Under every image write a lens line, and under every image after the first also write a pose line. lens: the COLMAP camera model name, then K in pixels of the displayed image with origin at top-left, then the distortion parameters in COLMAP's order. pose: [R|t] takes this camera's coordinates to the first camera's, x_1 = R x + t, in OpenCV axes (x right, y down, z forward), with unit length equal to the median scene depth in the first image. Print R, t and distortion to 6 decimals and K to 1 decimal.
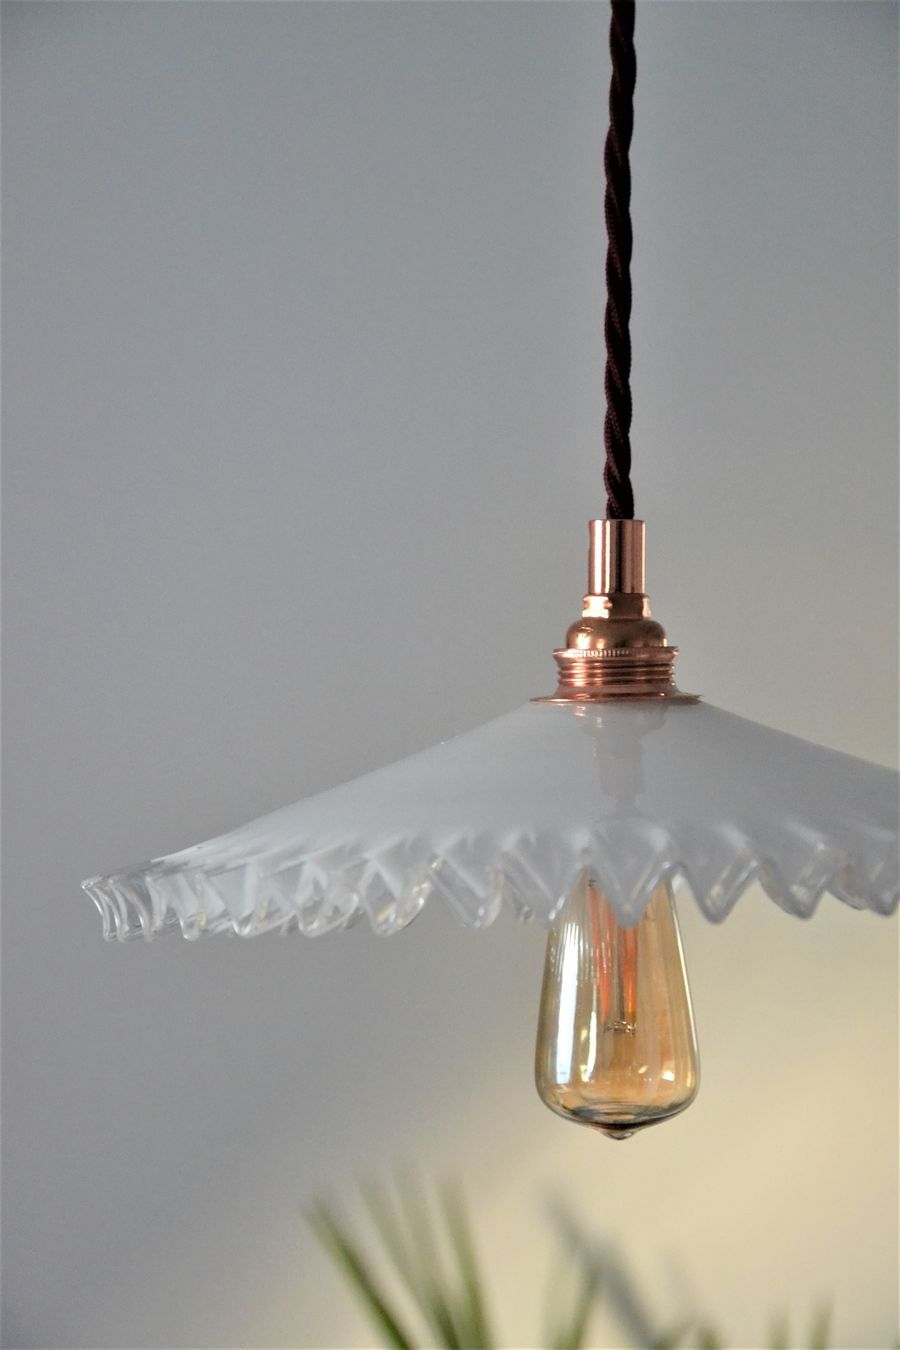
lens RADIAL K [[4275.8, 0, 450.0], [0, 4275.8, 675.0], [0, 0, 1]] dist [0.721754, 0.548451]
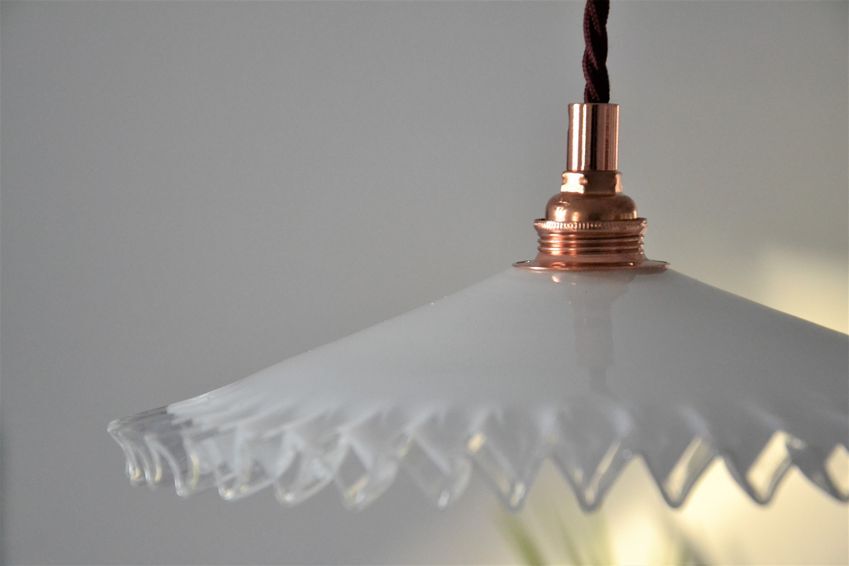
lens RADIAL K [[2228.8, 0, 424.5], [0, 2228.8, 283.0], [0, 0, 1]] dist [0.349993, 0.011168]
pose [[0.998475, 0.016106, -0.052799, 0.026821], [-0.012570, 0.997699, 0.066627, -0.028093], [0.053750, -0.065862, 0.996380, 0.422699]]
